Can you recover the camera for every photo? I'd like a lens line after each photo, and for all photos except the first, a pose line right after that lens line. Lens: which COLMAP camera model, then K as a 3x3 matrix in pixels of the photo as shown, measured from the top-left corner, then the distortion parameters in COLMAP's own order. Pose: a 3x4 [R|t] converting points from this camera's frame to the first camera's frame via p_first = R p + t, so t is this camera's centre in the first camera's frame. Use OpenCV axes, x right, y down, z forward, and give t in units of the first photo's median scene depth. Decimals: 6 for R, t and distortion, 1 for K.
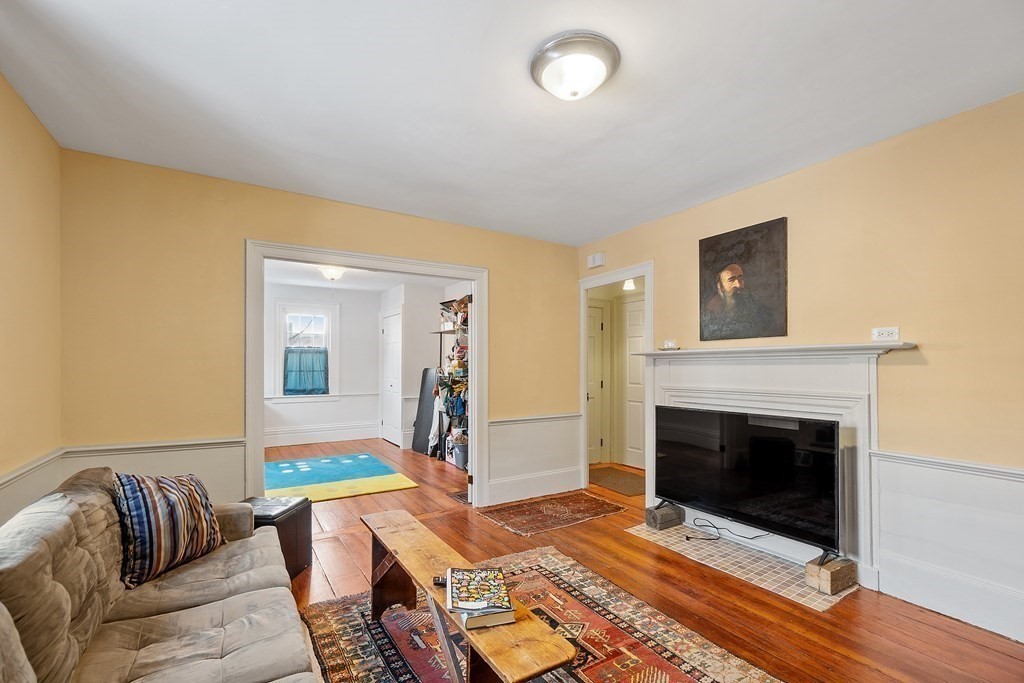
lens RADIAL K [[439.0, 0, 483.1], [0, 439.0, 362.3], [0, 0, 1]] dist [-0.000548, 0.000048]
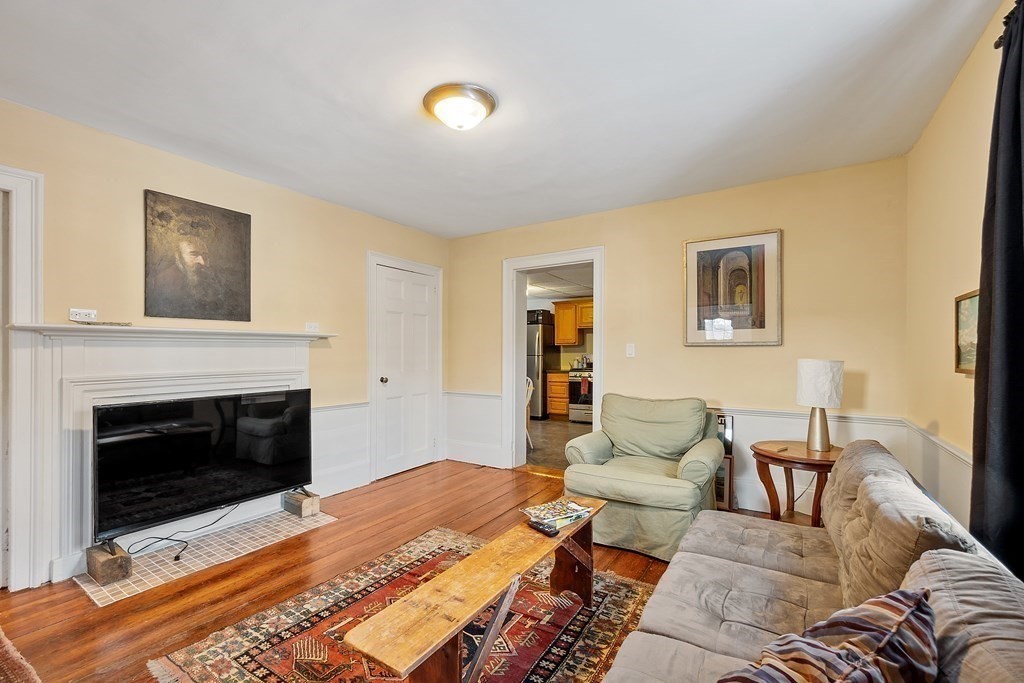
lens RADIAL K [[444.6, 0, 508.1], [0, 444.6, 348.8], [0, 0, 1]] dist [-0.001981, -0.000207]
pose [[-0.456773, 0.004879, 0.889570, -0.598598], [-0.010280, 0.999889, -0.010763, 0.014506], [-0.889524, -0.014061, -0.456672, 0.900591]]
